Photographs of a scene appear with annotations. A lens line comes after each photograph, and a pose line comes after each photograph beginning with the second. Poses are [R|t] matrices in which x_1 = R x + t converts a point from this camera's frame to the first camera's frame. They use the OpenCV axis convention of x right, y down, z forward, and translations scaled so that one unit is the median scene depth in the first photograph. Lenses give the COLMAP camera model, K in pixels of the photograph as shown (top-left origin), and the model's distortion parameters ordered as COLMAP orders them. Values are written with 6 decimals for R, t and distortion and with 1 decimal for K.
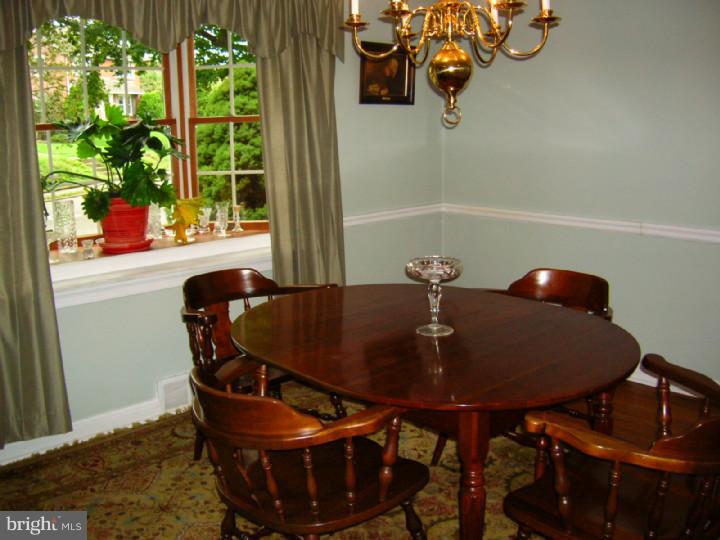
lens RADIAL K [[744.2, 0, 360.0], [0, 744.2, 270.0], [0, 0, 1]] dist [-0.202736, 0.133256]
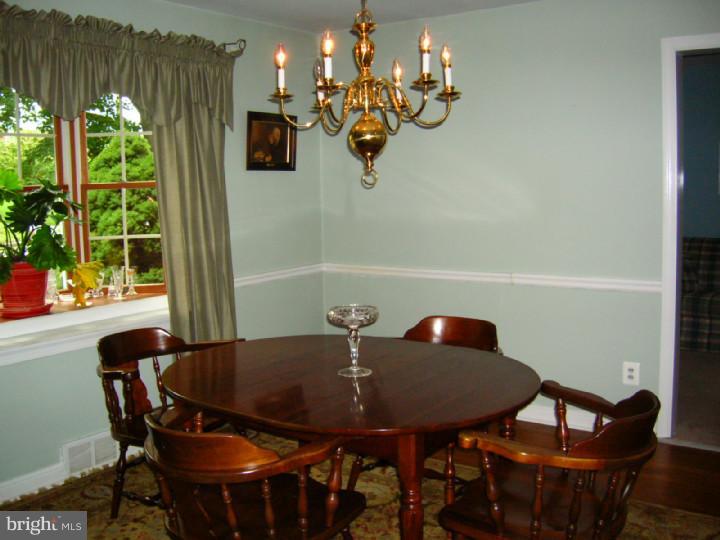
lens RADIAL K [[744.2, 0, 360.0], [0, 744.2, 270.0], [0, 0, 1]] dist [-0.202736, 0.133256]
pose [[0.978192, -0.026963, 0.205945, -0.080201], [0.045351, 0.995340, -0.085096, 0.017461], [-0.202691, 0.092580, 0.974857, -0.060137]]
